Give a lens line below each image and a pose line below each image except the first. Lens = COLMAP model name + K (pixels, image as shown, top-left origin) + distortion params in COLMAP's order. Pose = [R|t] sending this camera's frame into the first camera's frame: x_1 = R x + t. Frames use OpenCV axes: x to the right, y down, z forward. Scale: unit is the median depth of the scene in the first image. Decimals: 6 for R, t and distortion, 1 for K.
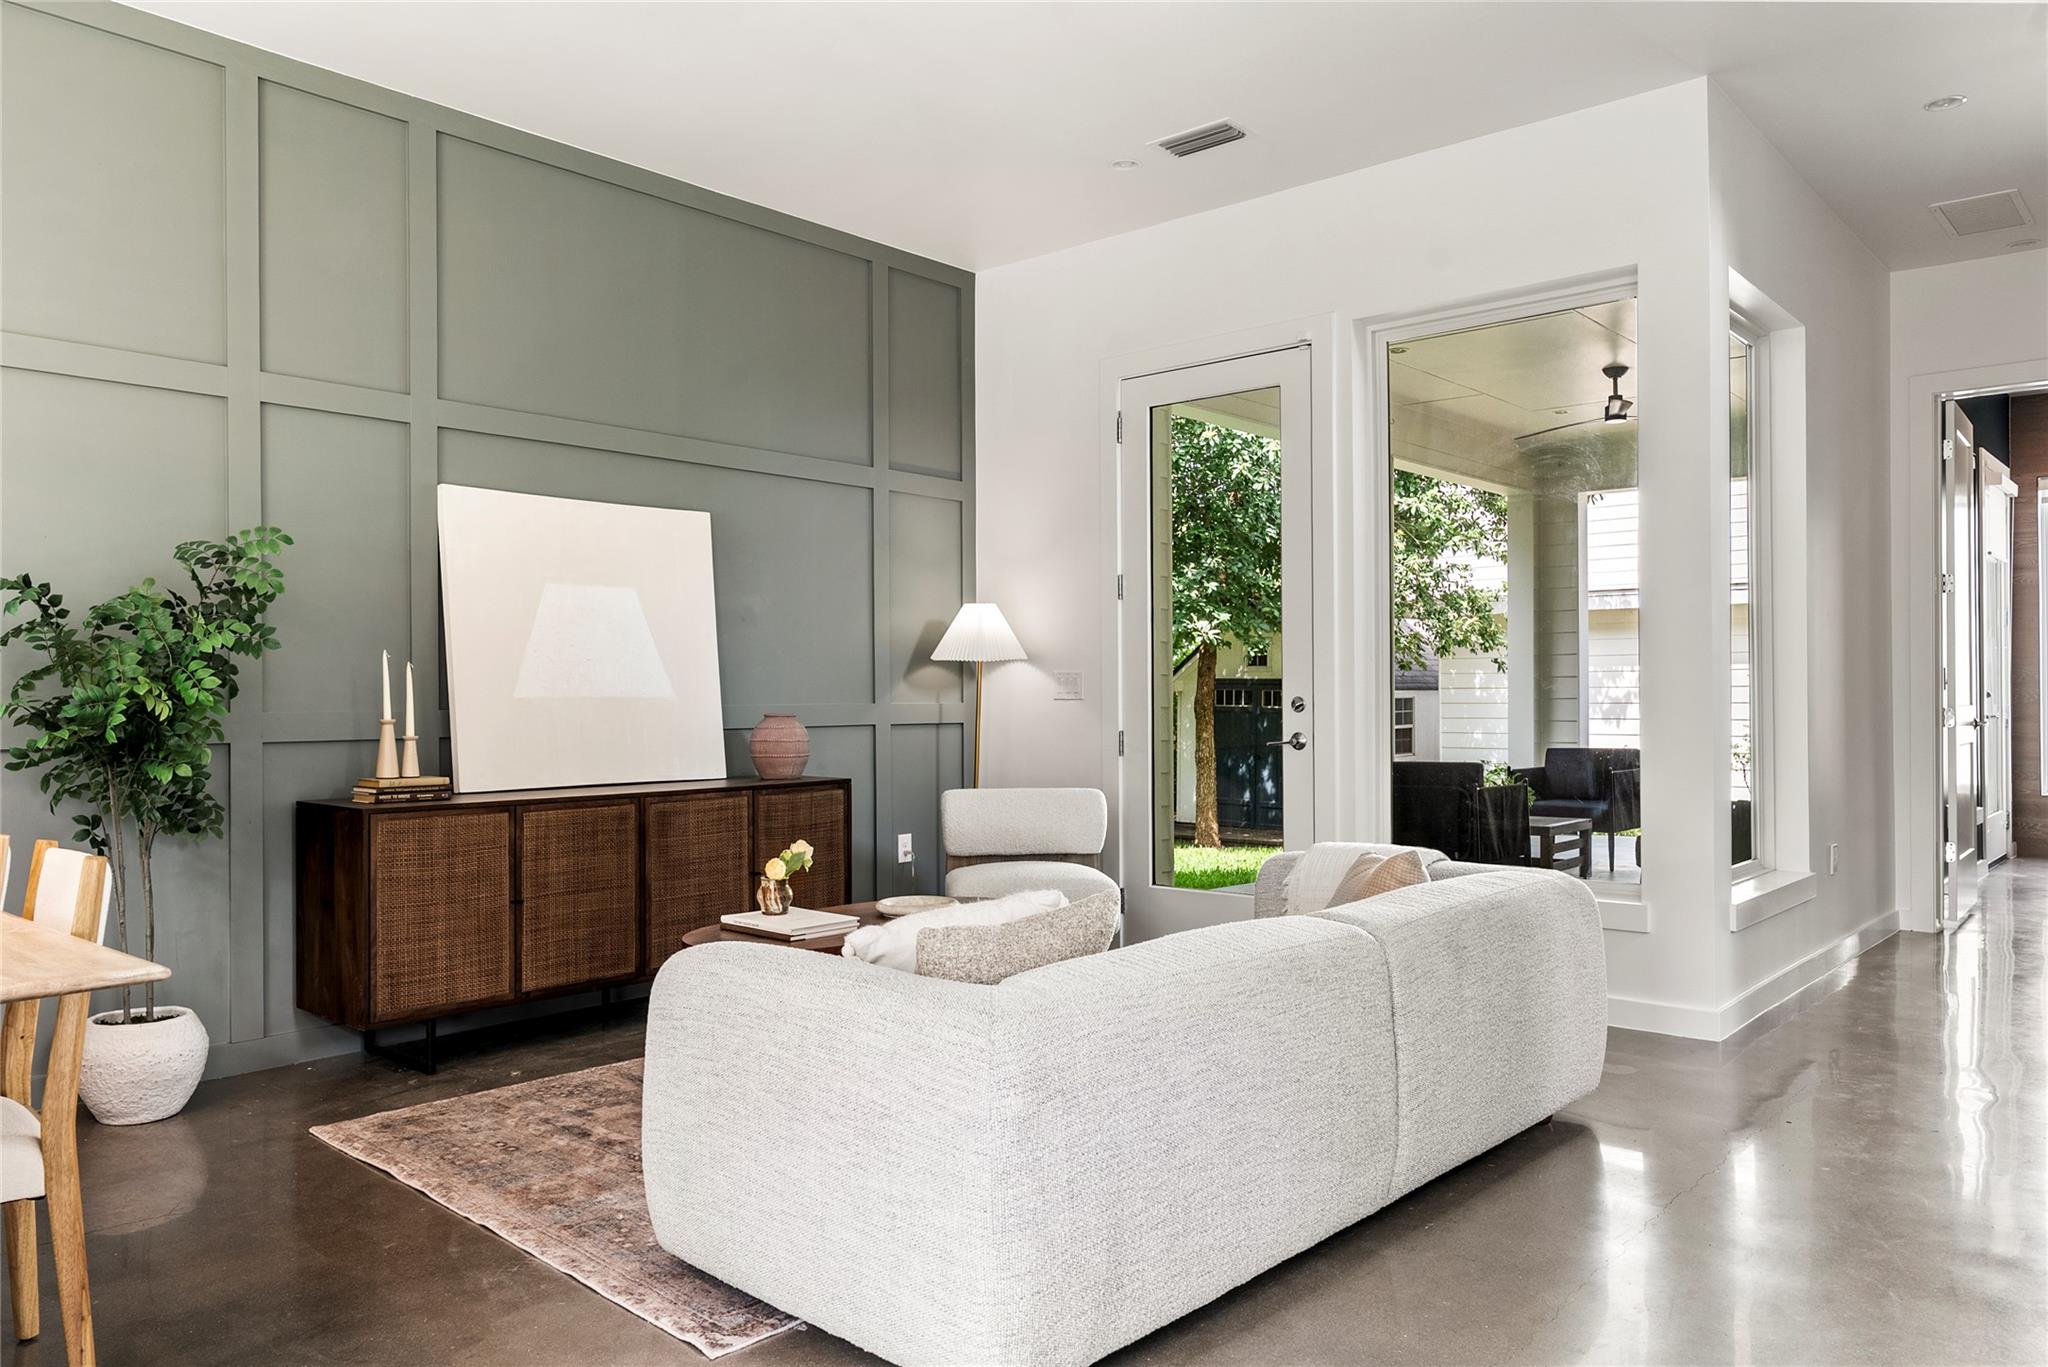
lens RADIAL K [[1423.1, 0, 1032.3], [0, 1423.1, 687.8], [0, 0, 1]] dist [-0.012045, 0.006729]
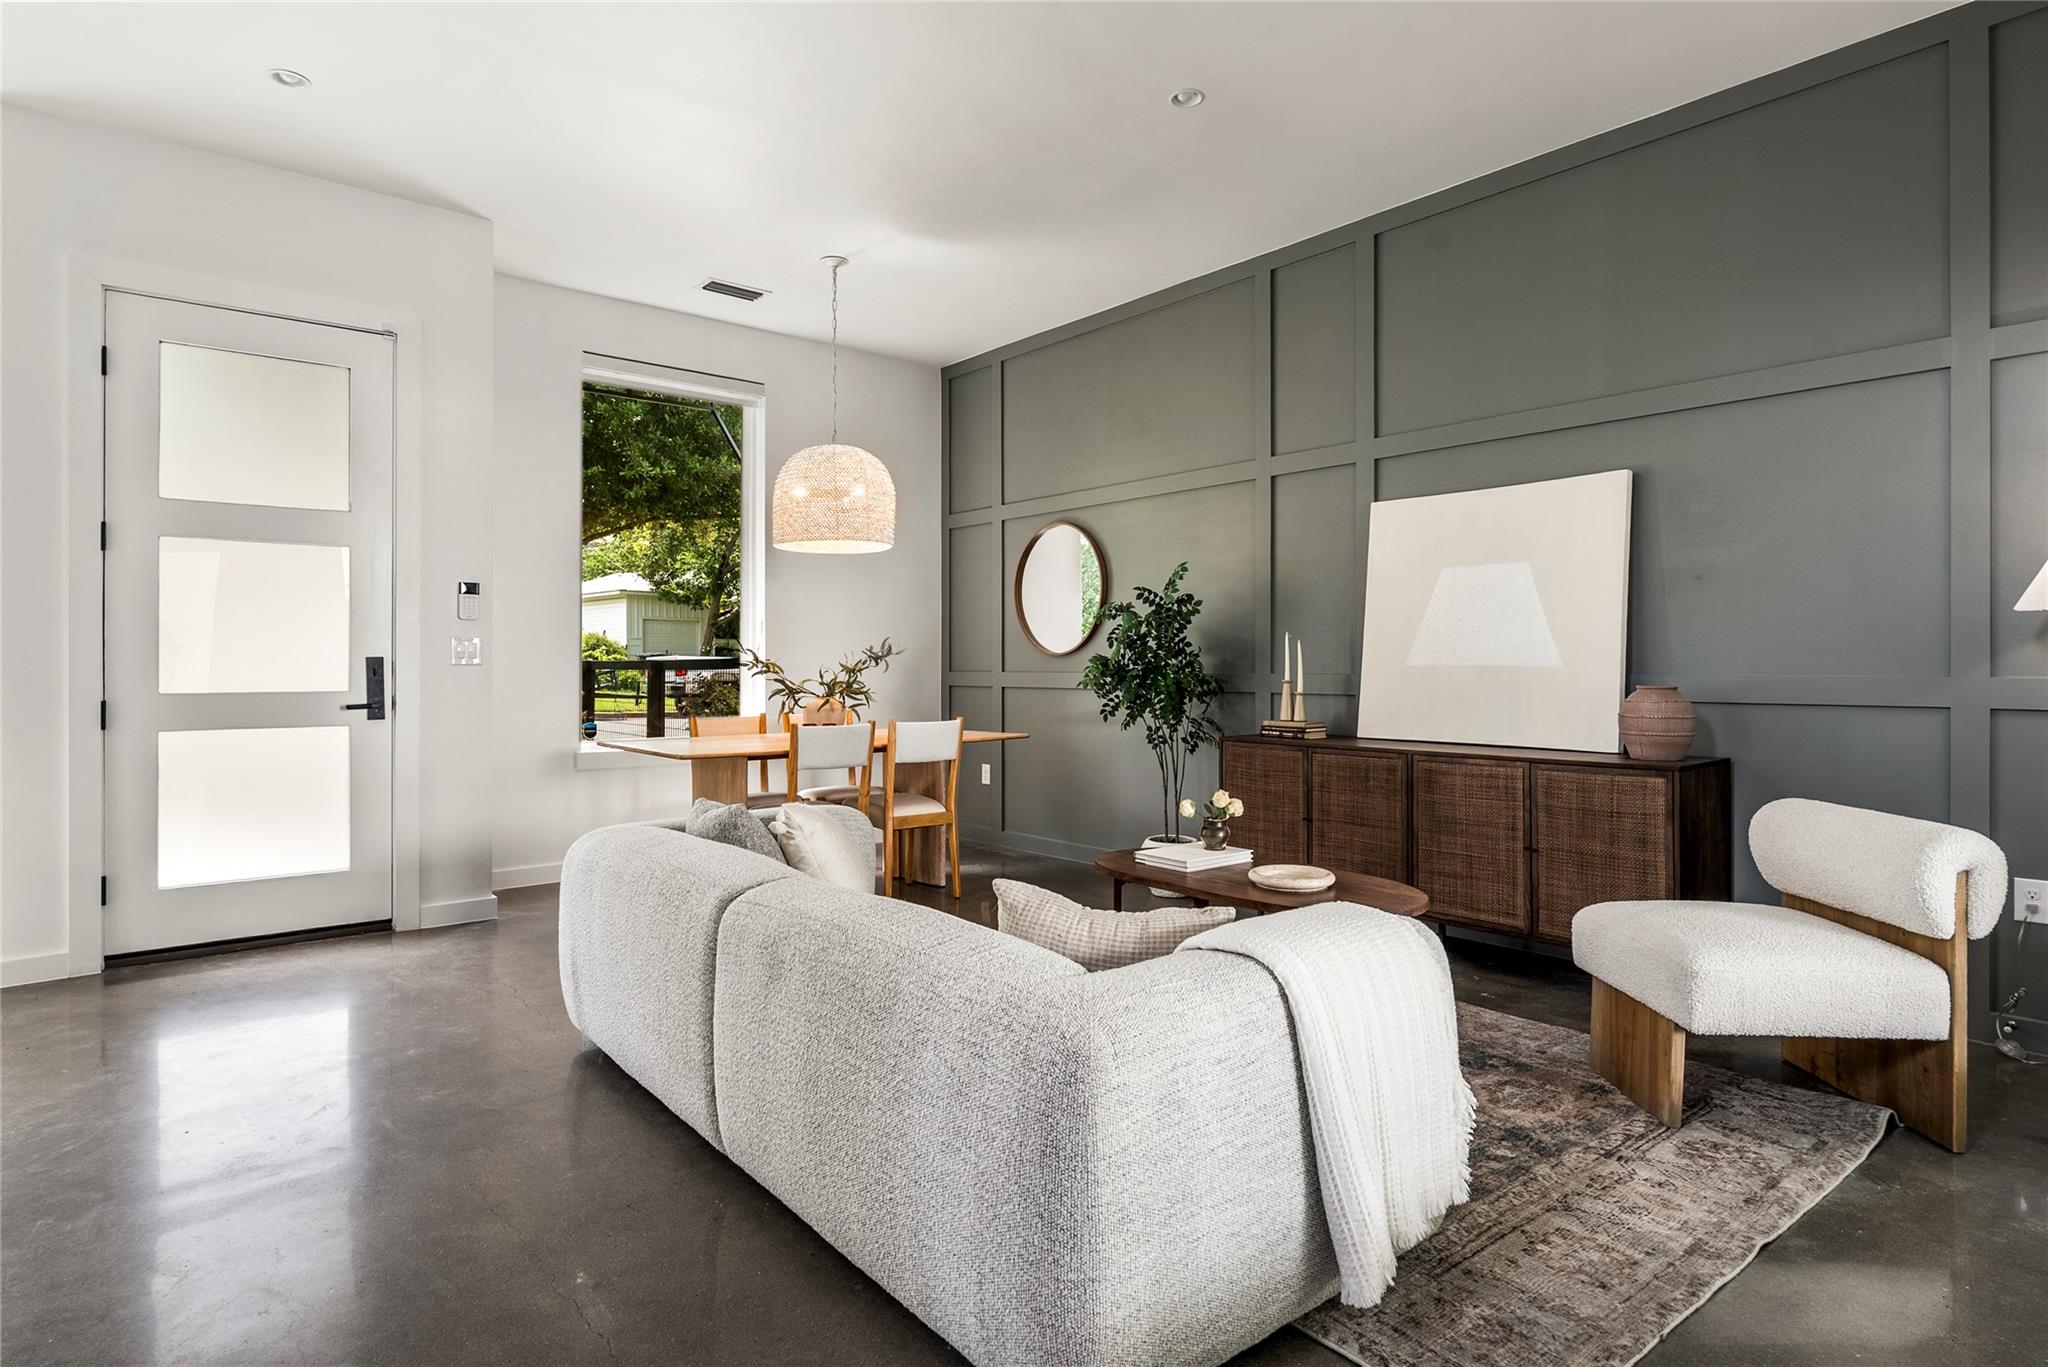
lens RADIAL K [[1096.7, 0, 1023.1], [0, 1096.7, 662.3], [0, 0, 1]] dist [-0.001359, 0.000991]
pose [[-0.158047, 0.003258, -0.987426, 0.668539], [0.004285, 0.999987, 0.002614, 0.000111], [0.987422, -0.003819, -0.158059, 0.876293]]
